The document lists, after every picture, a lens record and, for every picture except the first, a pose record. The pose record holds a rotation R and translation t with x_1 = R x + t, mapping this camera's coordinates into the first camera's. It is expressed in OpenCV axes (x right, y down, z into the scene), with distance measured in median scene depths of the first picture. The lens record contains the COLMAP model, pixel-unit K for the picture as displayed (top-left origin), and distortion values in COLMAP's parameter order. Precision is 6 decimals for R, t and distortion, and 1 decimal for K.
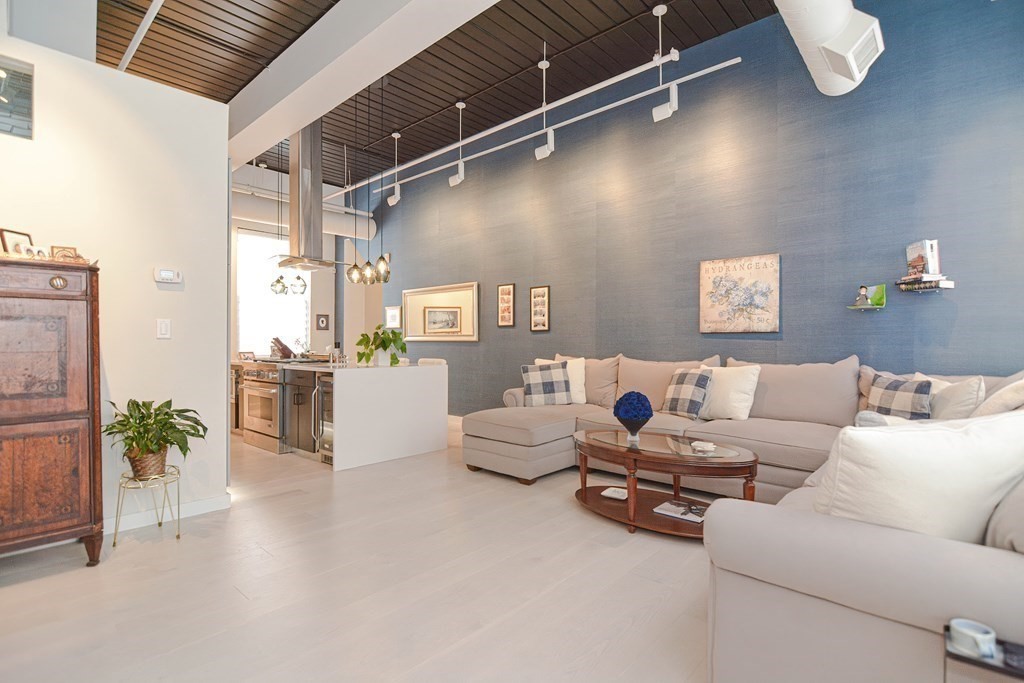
lens RADIAL K [[496.8, 0, 518.5], [0, 496.8, 341.4], [0, 0, 1]] dist [0.004285, -0.007927]
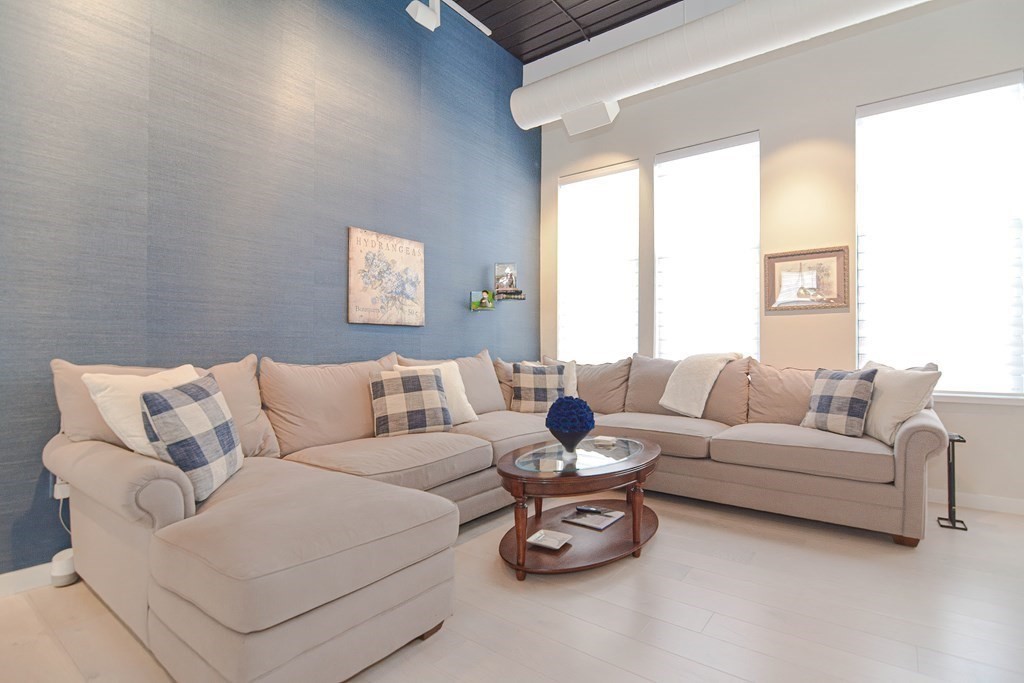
lens RADIAL K [[496.8, 0, 495.9], [0, 496.8, 344.6], [0, 0, 1]] dist [0.004285, -0.007927]
pose [[-0.077884, 0.007176, 0.996937, -0.413976], [0.000791, 0.999974, -0.007136, 0.021850], [-0.996962, 0.000233, -0.077888, 0.908454]]
